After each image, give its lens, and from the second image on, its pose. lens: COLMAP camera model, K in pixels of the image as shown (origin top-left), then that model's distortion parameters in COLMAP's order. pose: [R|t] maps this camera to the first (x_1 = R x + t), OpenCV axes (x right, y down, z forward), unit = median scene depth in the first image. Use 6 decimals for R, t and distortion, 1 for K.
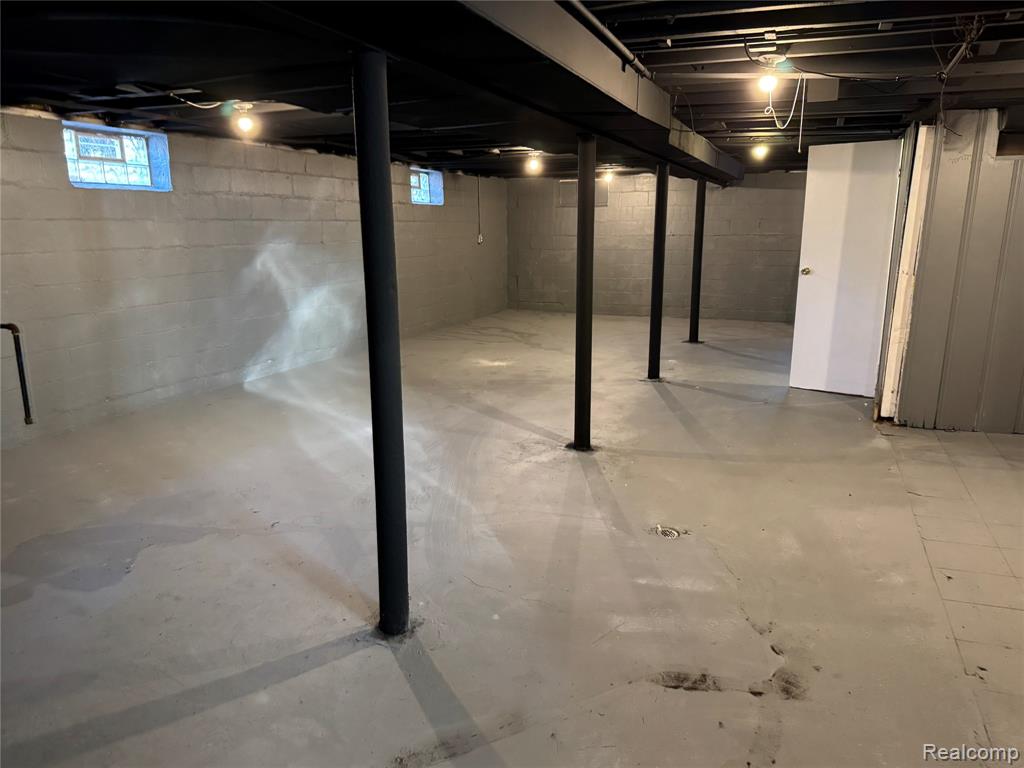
lens RADIAL K [[743.5, 0, 512.8], [0, 743.5, 386.9], [0, 0, 1]] dist [0.034539, -0.000469]
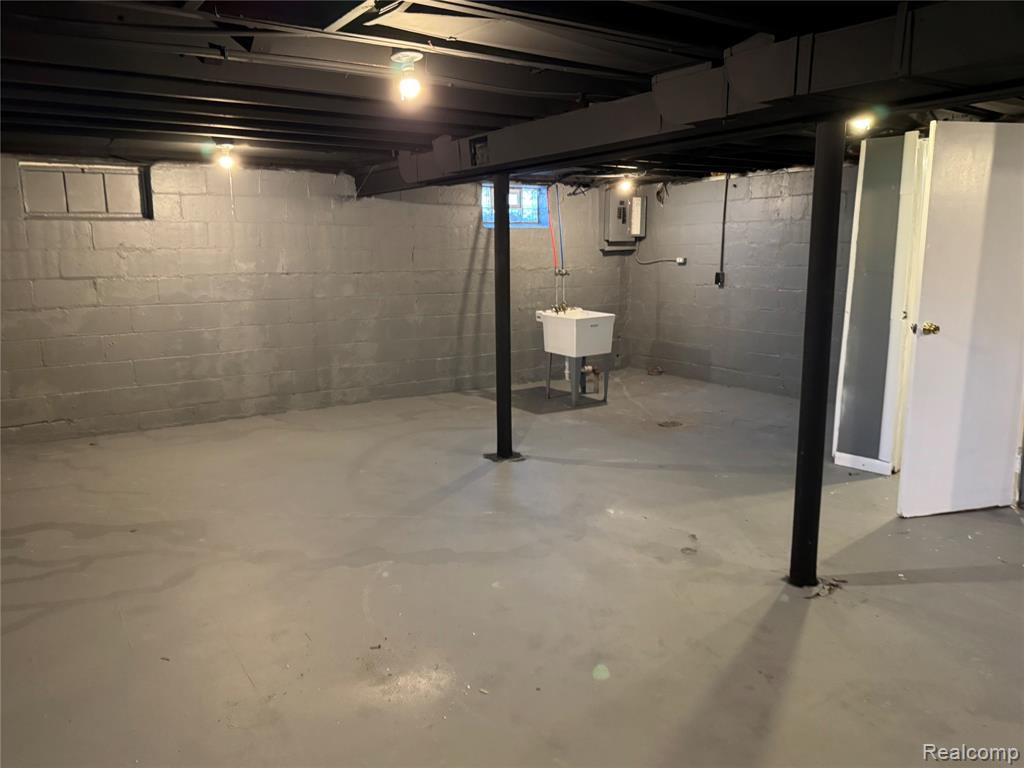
lens RADIAL K [[743.5, 0, 513.0], [0, 743.5, 382.2], [0, 0, 1]] dist [0.034539, -0.000469]
pose [[0.561542, -0.145232, 0.814603, -0.170456], [0.180257, 0.982303, 0.050871, -0.114467], [-0.807576, 0.118271, 0.577783, 0.515394]]
